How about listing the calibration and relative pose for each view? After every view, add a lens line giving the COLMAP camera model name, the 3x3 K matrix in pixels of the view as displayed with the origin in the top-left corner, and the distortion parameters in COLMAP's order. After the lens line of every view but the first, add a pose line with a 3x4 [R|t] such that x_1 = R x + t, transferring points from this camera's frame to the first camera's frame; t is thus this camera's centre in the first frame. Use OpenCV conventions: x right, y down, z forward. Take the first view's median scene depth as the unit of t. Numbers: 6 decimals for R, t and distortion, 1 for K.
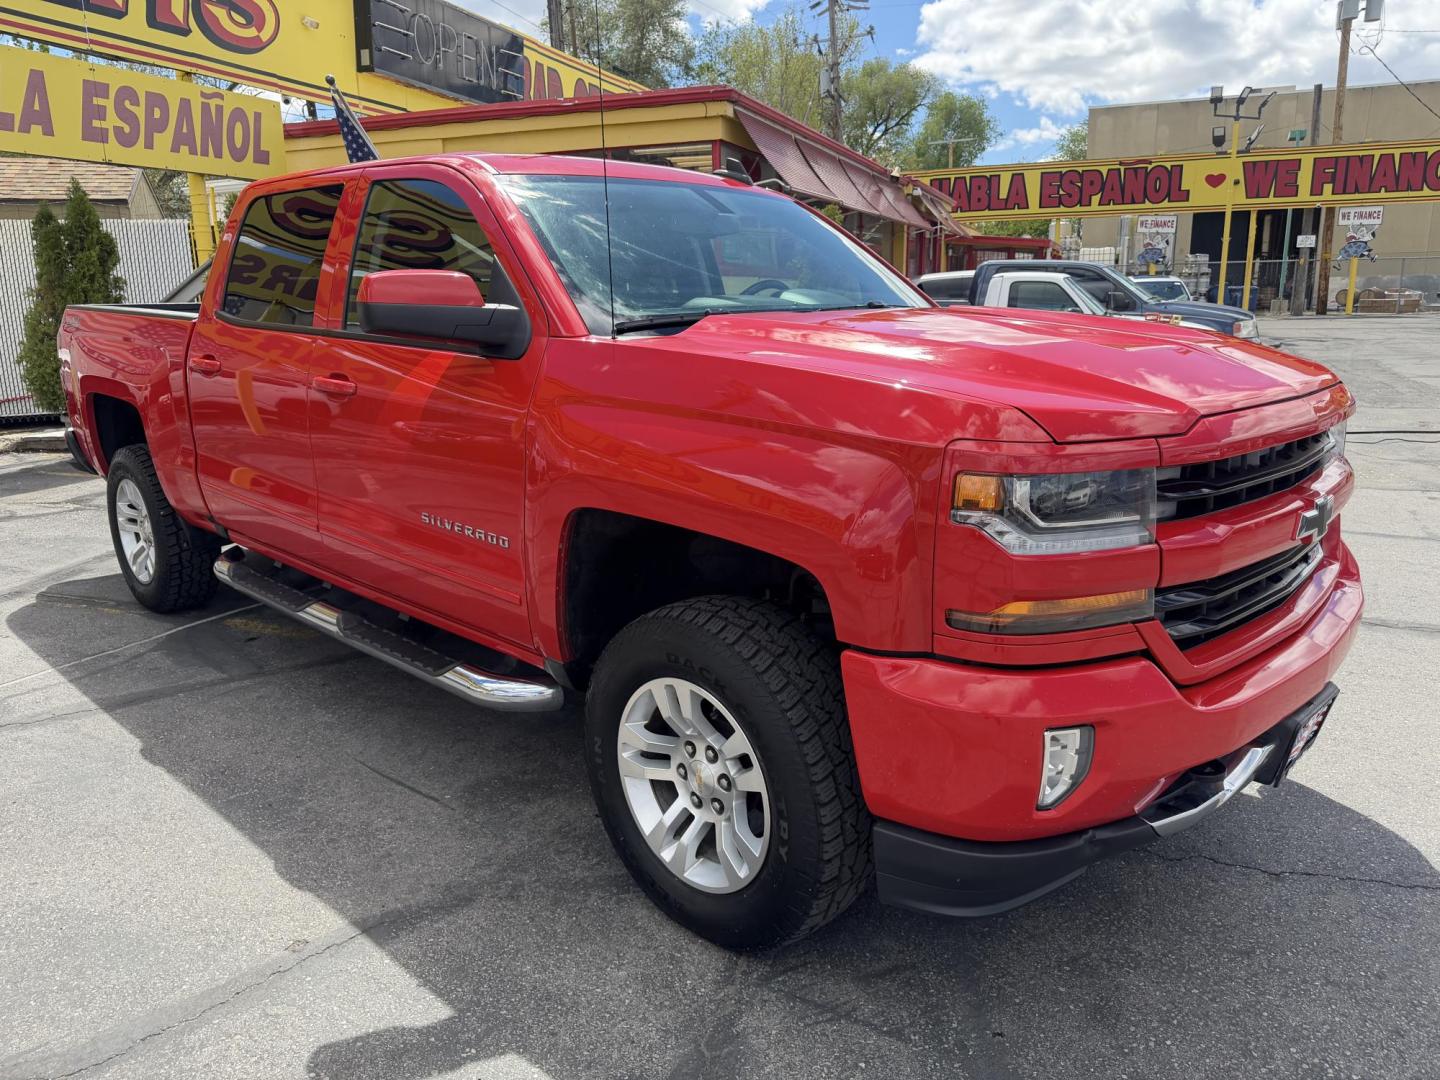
lens RADIAL K [[1024.8, 0, 719.1], [0, 1024.8, 539.5], [0, 0, 1]] dist [0.031892, -0.040193]
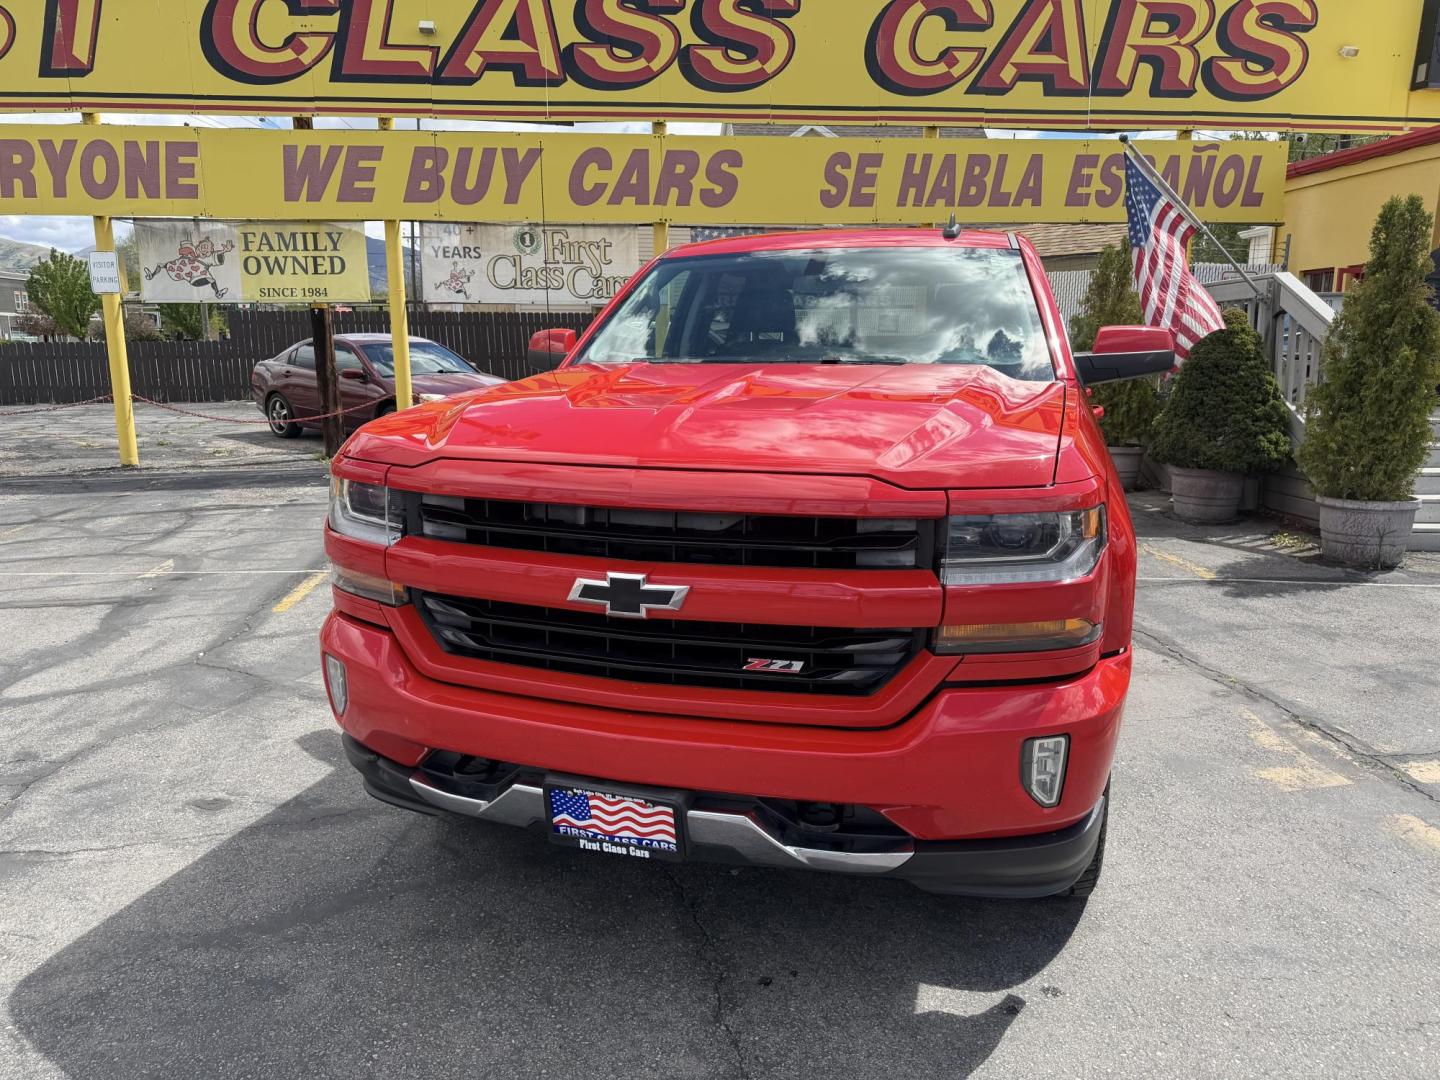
lens RADIAL K [[1024.8, 0, 721.2], [0, 1024.8, 540.7], [0, 0, 1]] dist [0.031892, -0.040193]
pose [[0.444549, 0.186741, -0.876073, 0.304209], [-0.214254, 0.971806, 0.098427, -0.038338], [0.869754, 0.143947, 0.472025, 0.132260]]
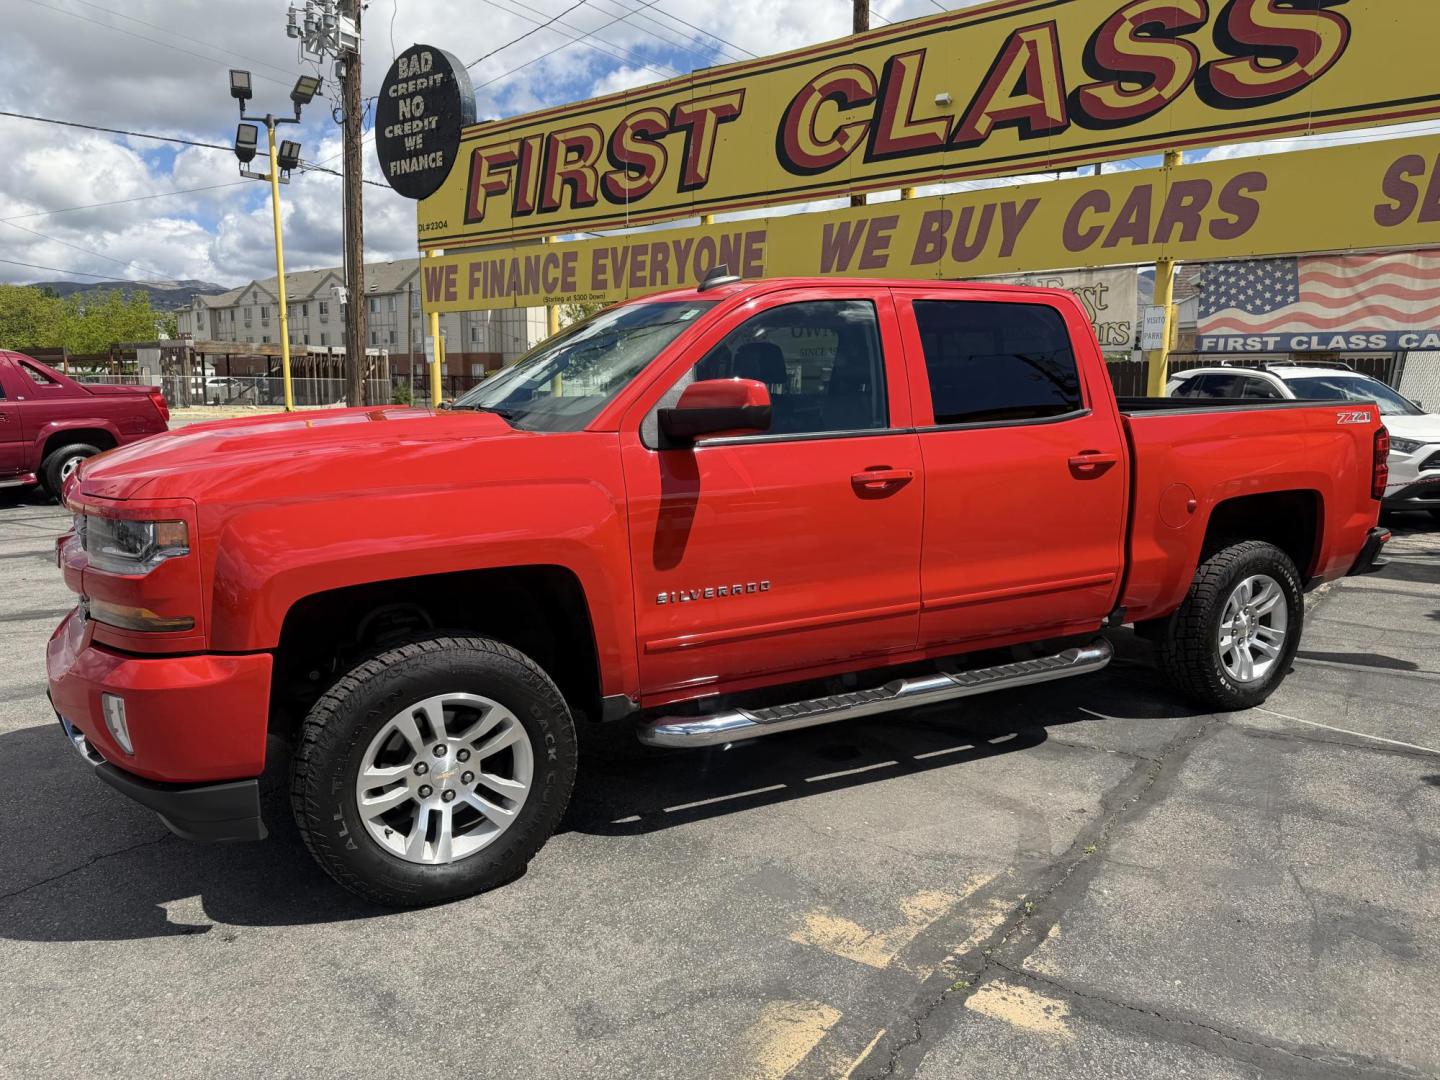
lens RADIAL K [[1024.8, 0, 712.1], [0, 1024.8, 552.7], [0, 0, 1]] dist [0.031892, -0.040193]
pose [[-0.303082, 0.168428, -0.937962, 0.358666], [-0.218193, 0.945846, 0.240348, -0.124756], [0.927649, 0.277502, -0.249919, 0.463527]]
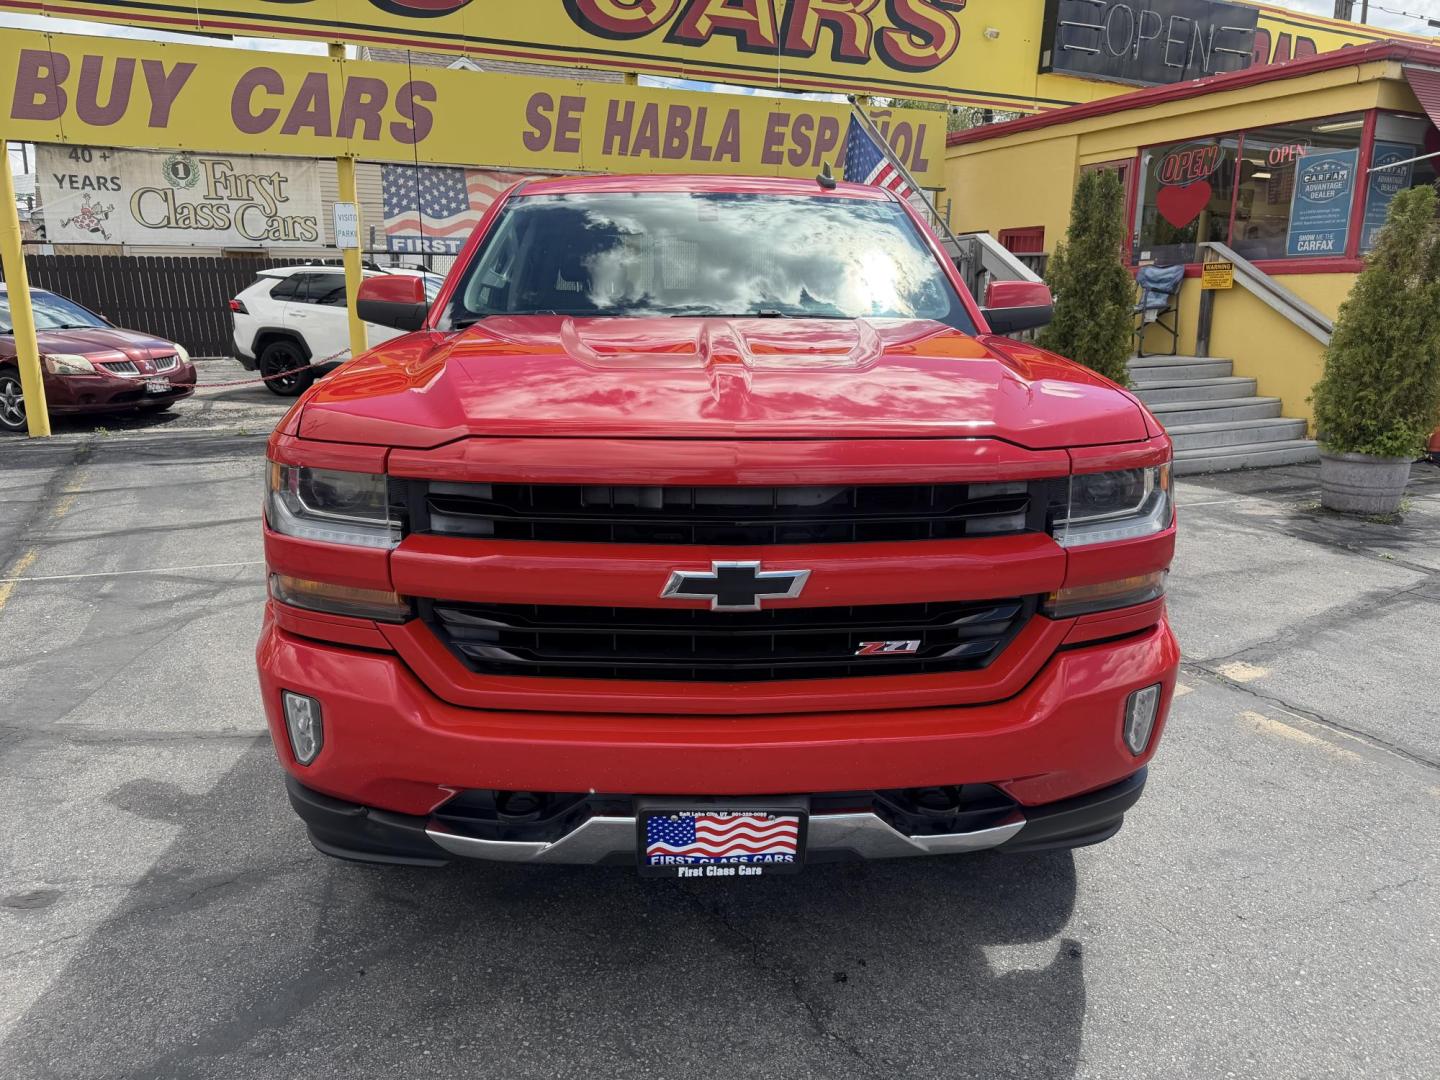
lens RADIAL K [[1024.8, 0, 727.4], [0, 1024.8, 543.8], [0, 0, 1]] dist [0.031892, -0.040193]
pose [[0.724118, 0.181762, -0.665294, 0.236735], [-0.176612, 0.981351, 0.075882, -0.024392], [0.666679, 0.062551, 0.742715, 0.080856]]
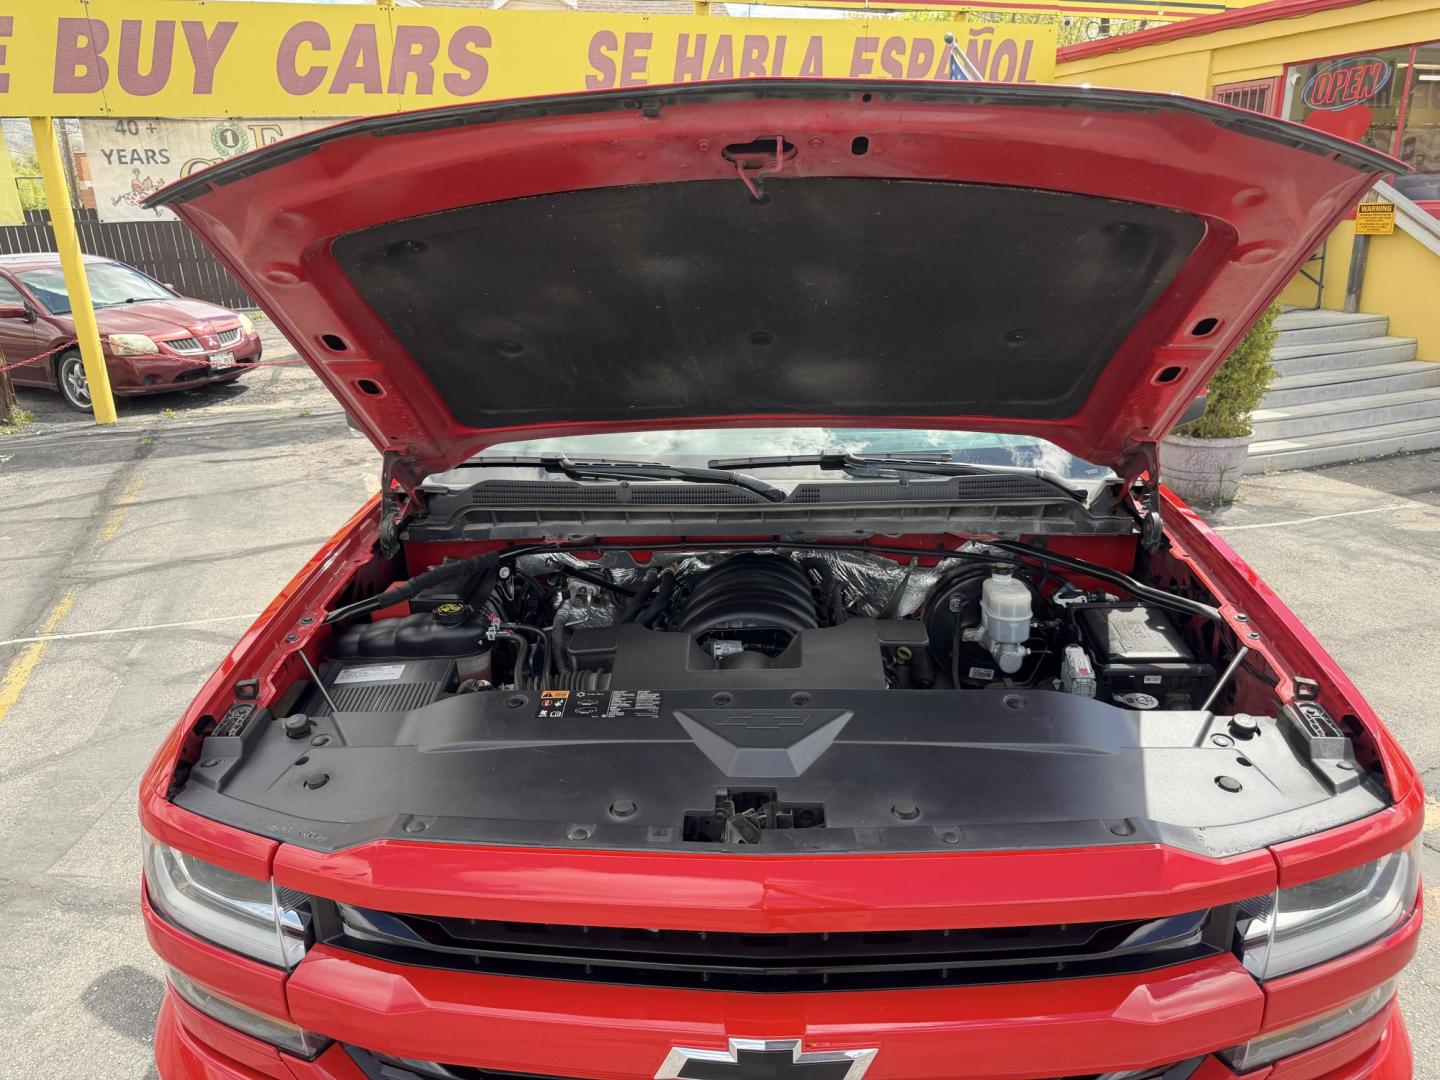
lens RADIAL K [[1024.8, 0, 719.7], [0, 1024.8, 547.6], [0, 0, 1]] dist [0.031892, -0.040193]
pose [[0.660669, 0.241915, -0.710629, 0.189695], [-0.161303, 0.970287, 0.180346, -0.083729], [0.733142, -0.004522, 0.680060, 0.127195]]
